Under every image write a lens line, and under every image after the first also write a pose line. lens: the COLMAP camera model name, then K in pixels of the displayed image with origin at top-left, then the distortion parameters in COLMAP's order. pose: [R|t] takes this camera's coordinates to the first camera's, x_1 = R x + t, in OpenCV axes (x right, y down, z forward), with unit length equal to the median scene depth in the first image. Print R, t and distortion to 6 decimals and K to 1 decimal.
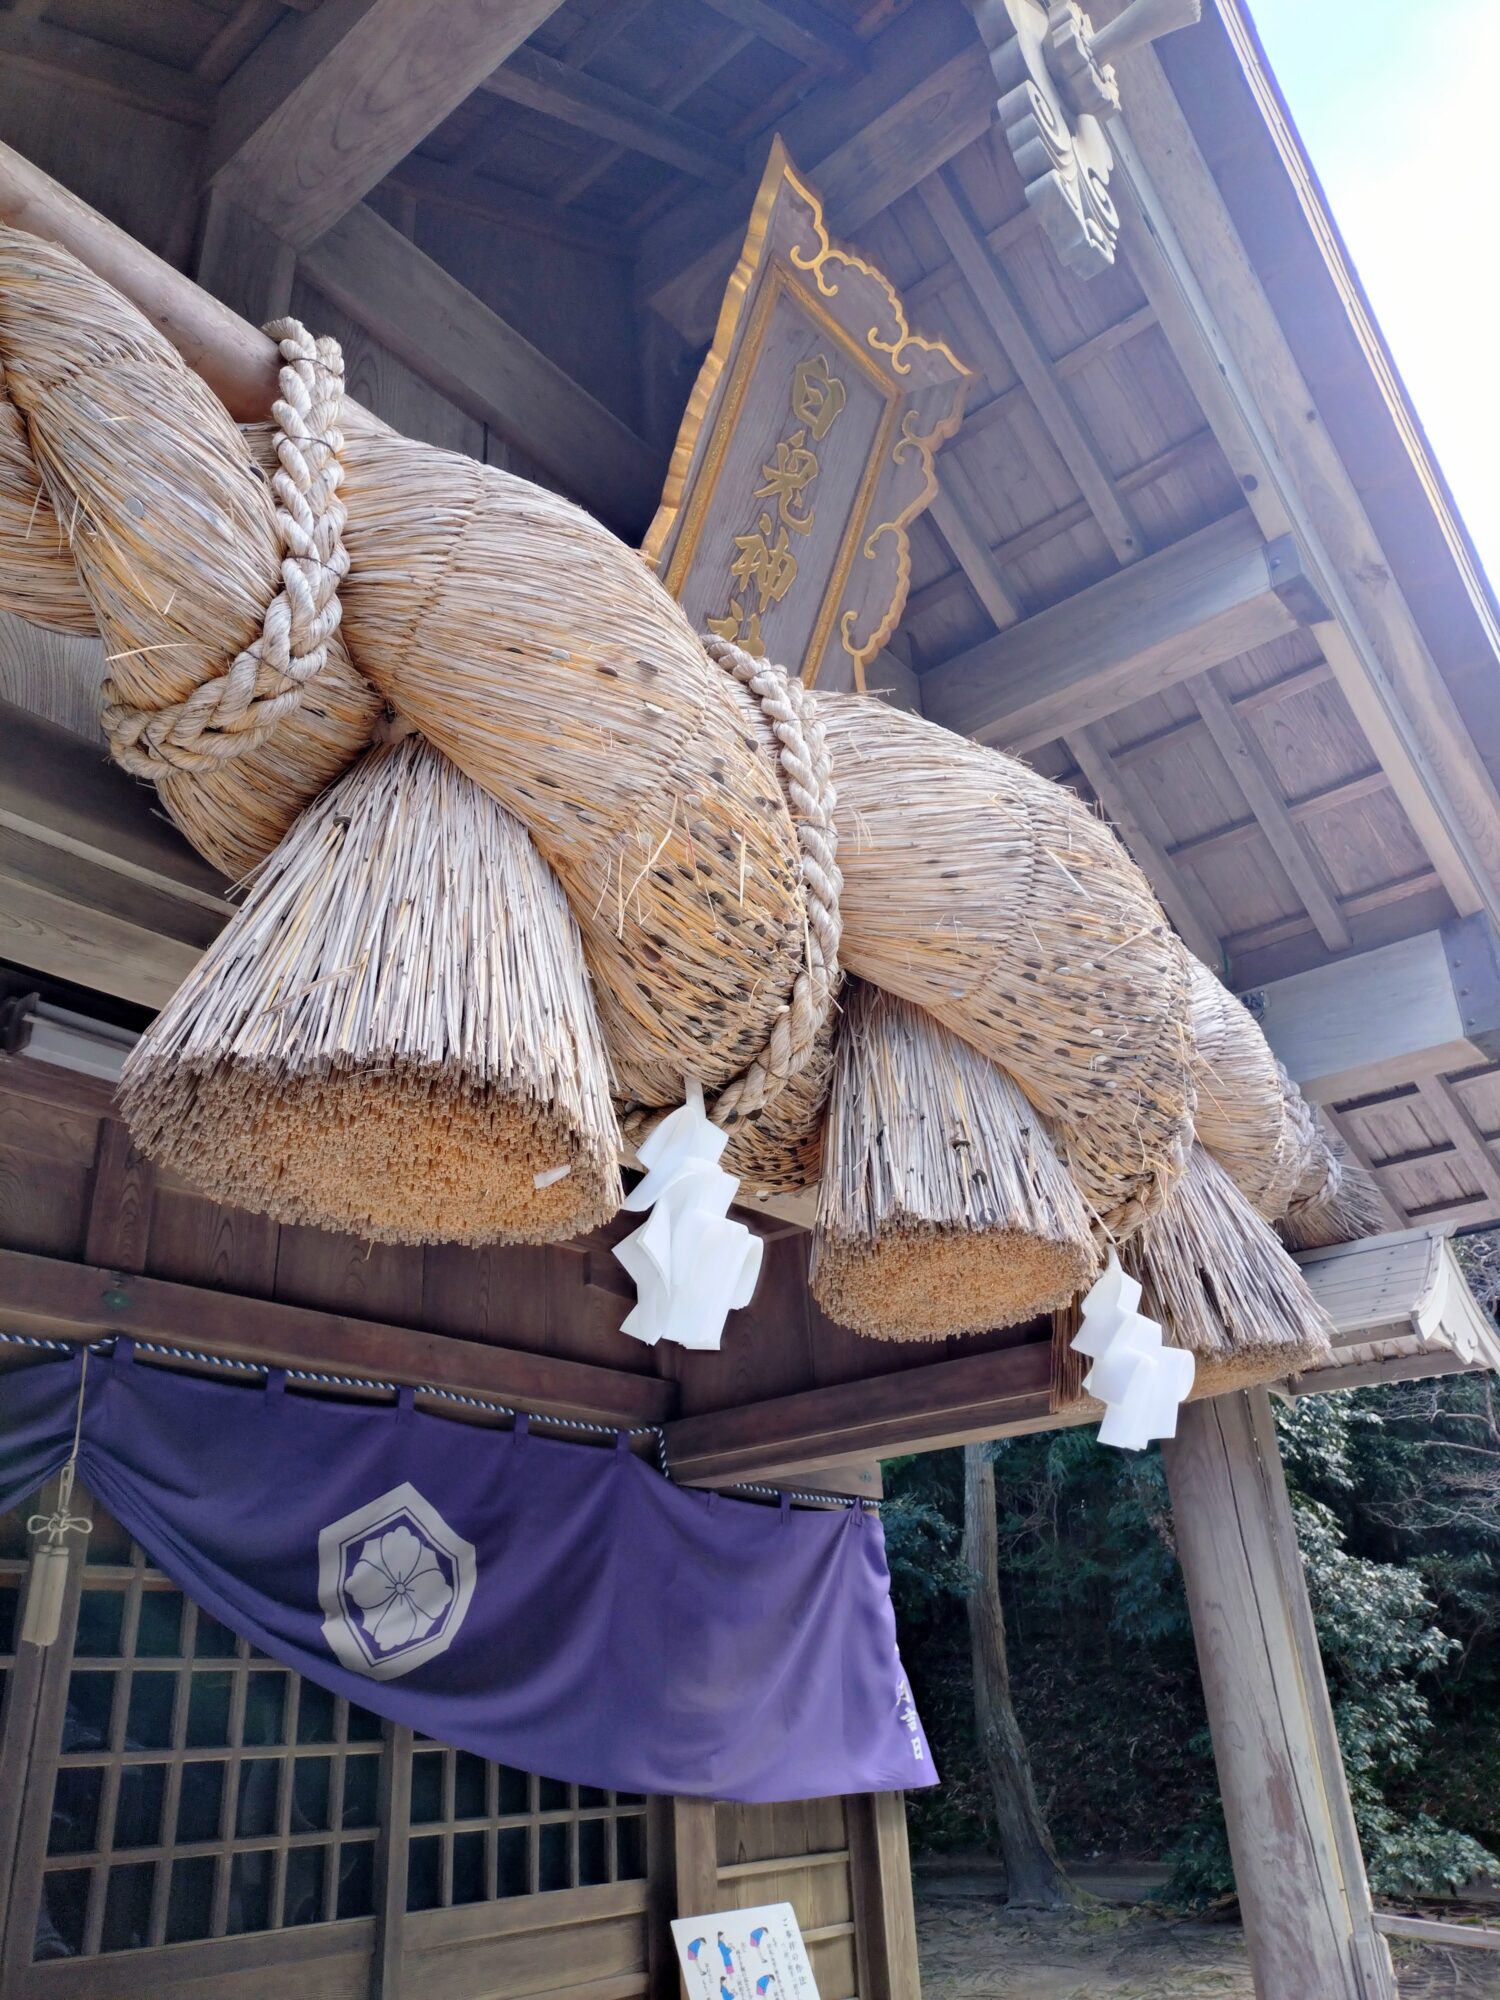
lens RADIAL K [[1536.6, 0, 750.0], [0, 1536.6, 1000.0], [0, 0, 1]] dist [-0.007110, 0.049120]
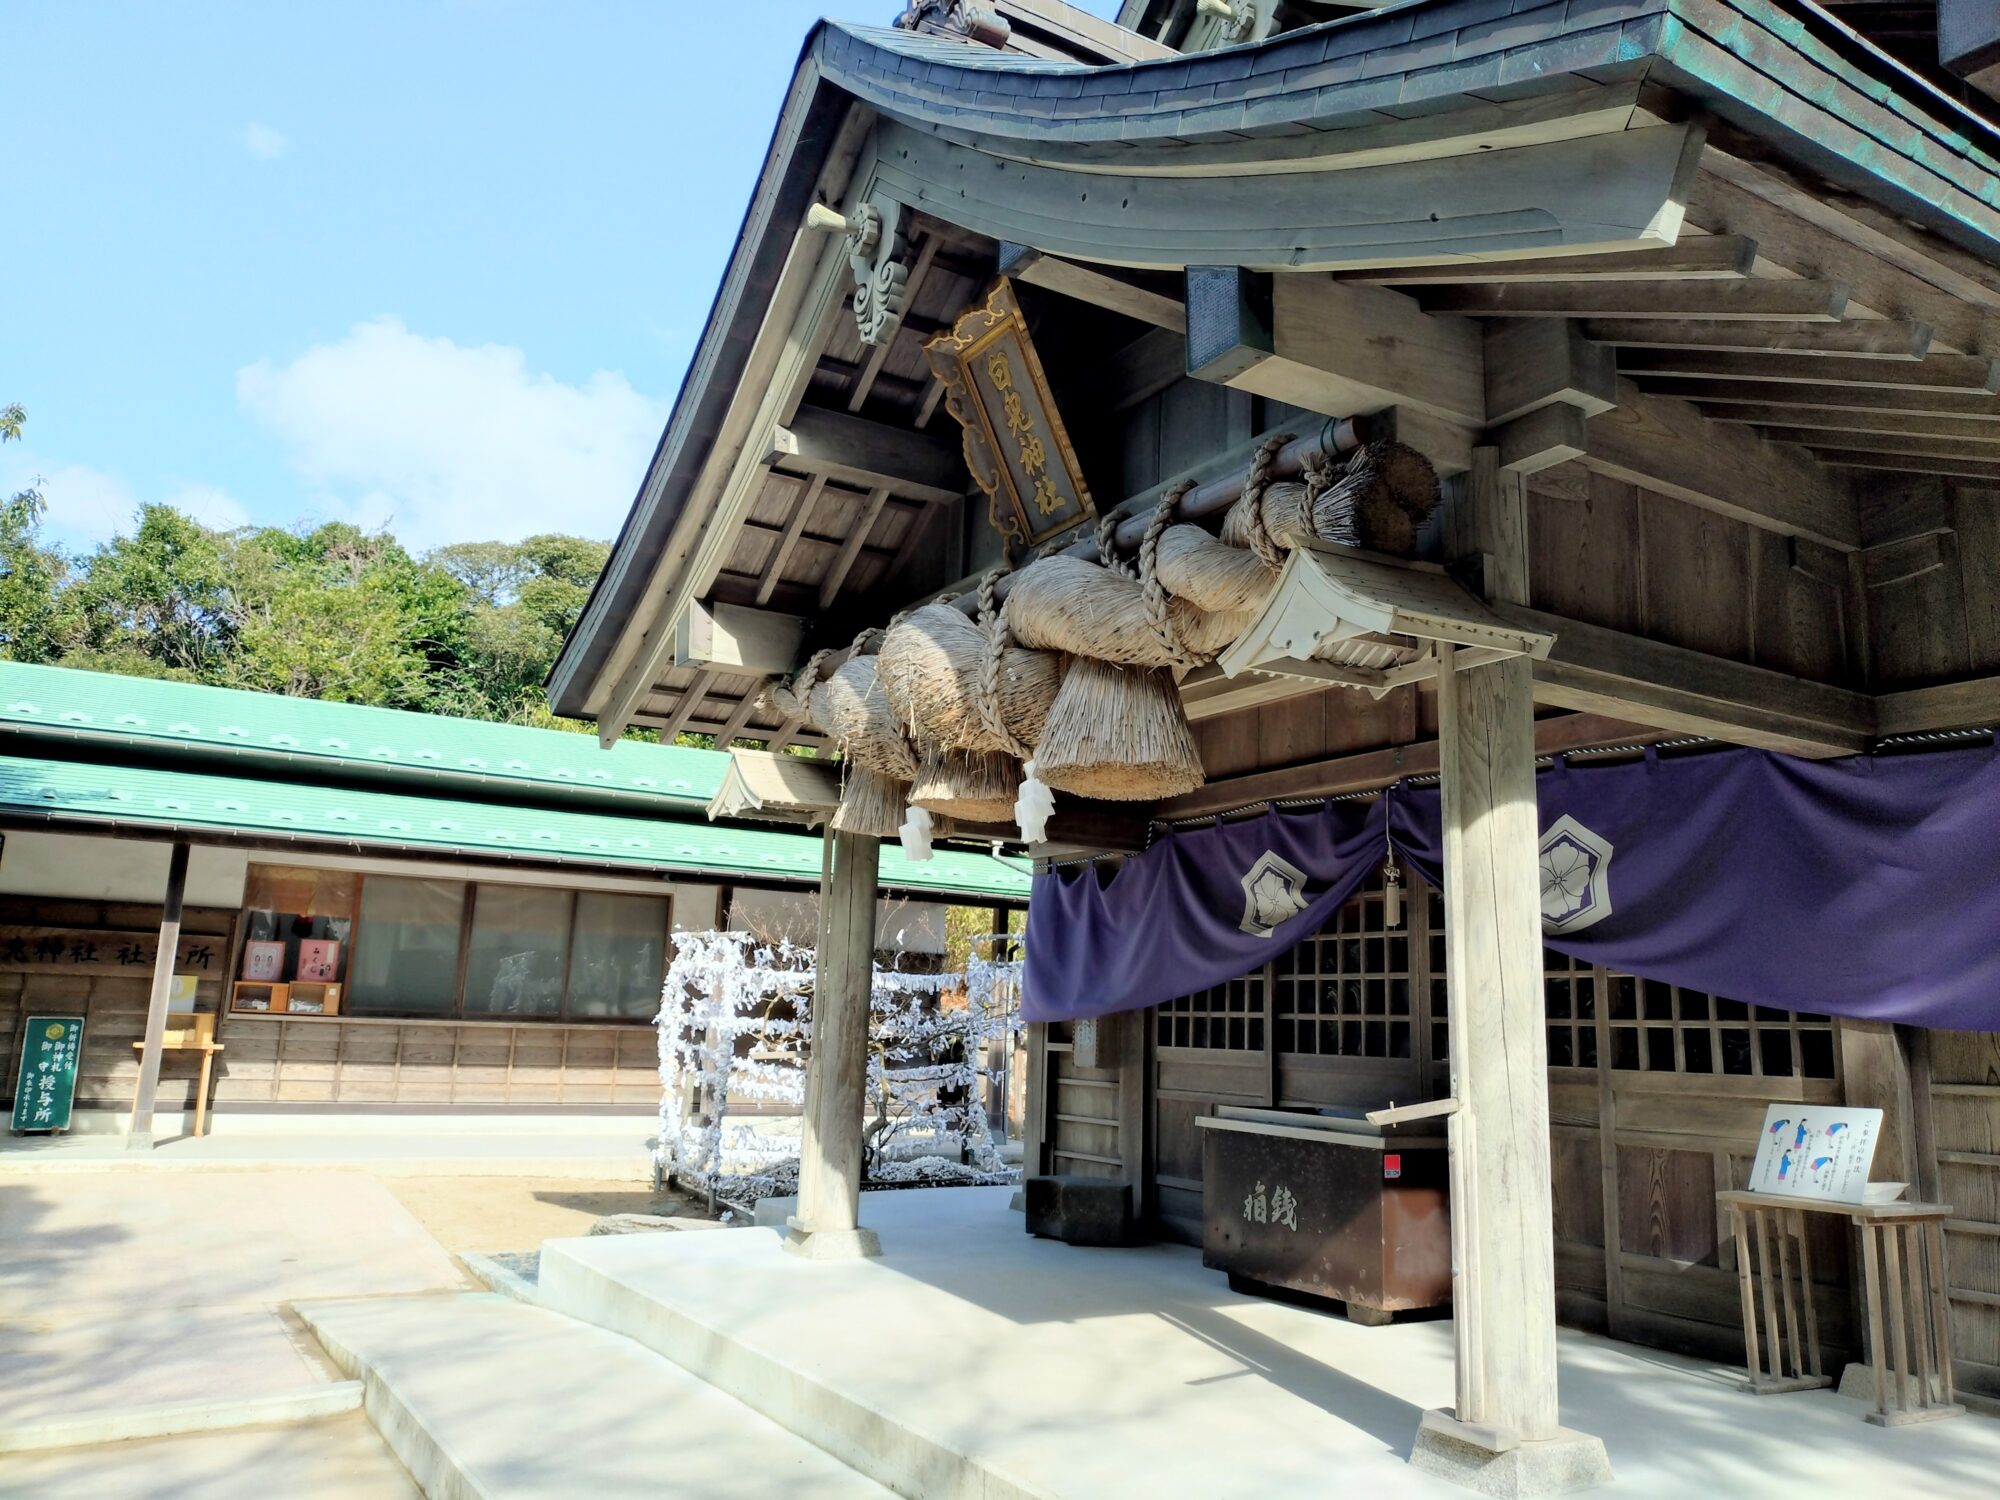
lens RADIAL K [[1498.0, 0, 1016.8], [0, 1498.0, 748.1], [0, 0, 1]] dist [0.067233, -0.116608]
pose [[-0.337361, -0.137658, -0.931256, 1.363850], [0.396761, 0.876302, -0.273267, 0.452919], [0.853679, -0.461676, -0.241013, 0.937089]]
